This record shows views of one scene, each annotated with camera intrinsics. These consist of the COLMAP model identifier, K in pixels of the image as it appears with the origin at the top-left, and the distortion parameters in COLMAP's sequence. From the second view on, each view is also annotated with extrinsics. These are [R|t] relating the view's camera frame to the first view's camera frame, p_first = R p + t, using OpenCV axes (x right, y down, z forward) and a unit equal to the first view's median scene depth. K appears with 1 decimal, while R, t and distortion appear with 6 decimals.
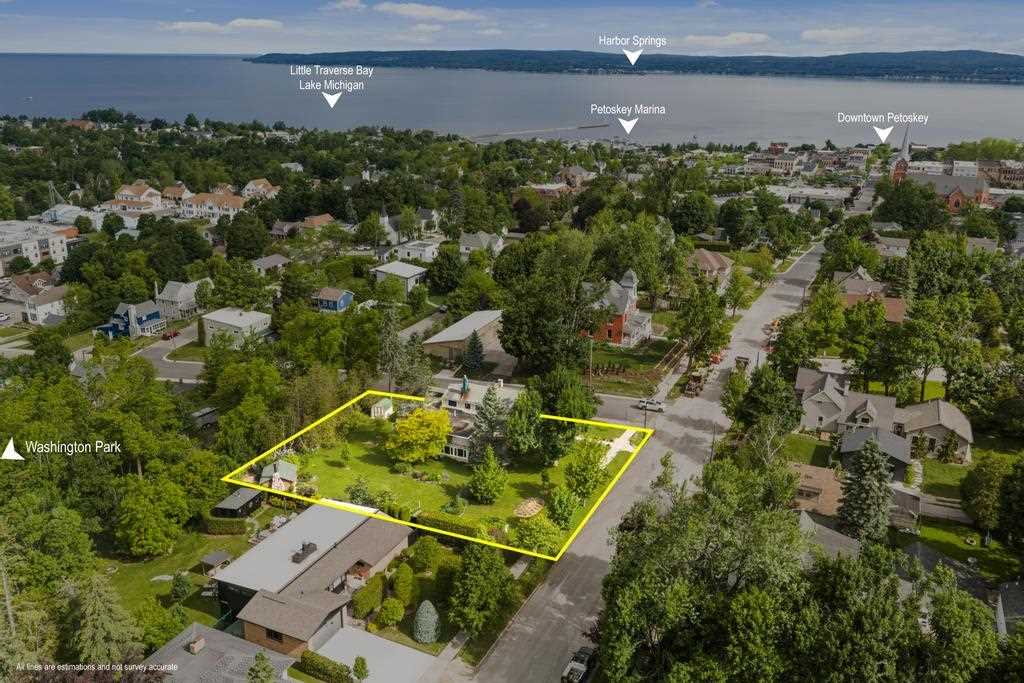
lens RADIAL K [[833.5, 0, 512.0], [0, 833.5, 341.5], [0, 0, 1]] dist [-0.000972, -0.011955]
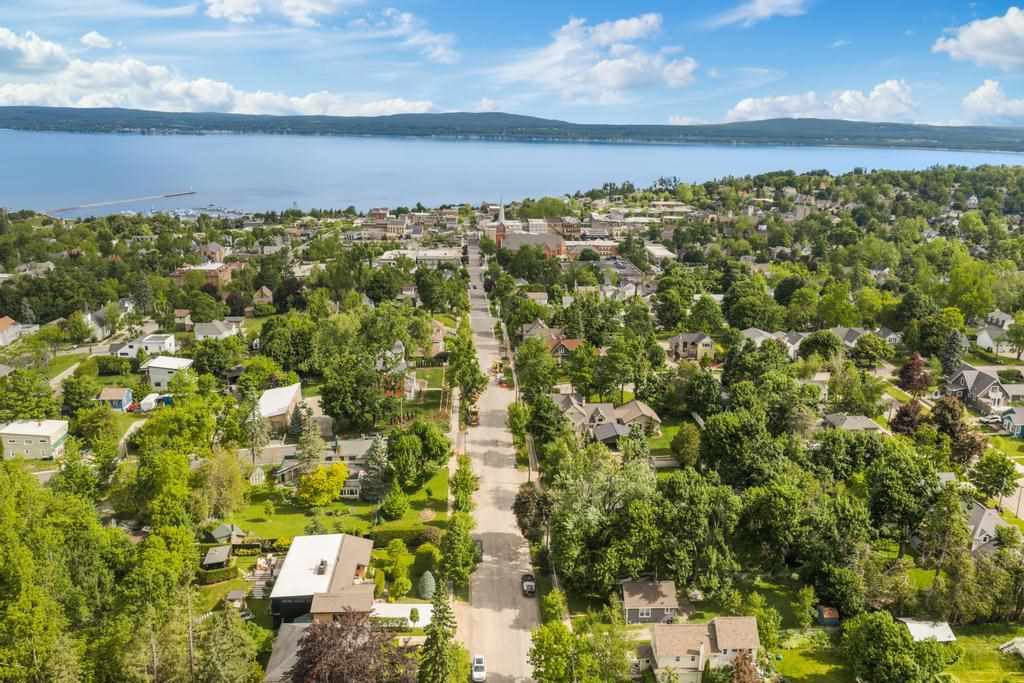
lens RADIAL K [[833.5, 0, 512.0], [0, 833.5, 341.5], [0, 0, 1]] dist [-0.000972, -0.011955]
pose [[0.878033, -0.115194, 0.464530, -0.172503], [0.145277, 0.988956, -0.029355, -0.011609], [-0.456018, 0.093260, 0.885071, -0.130152]]
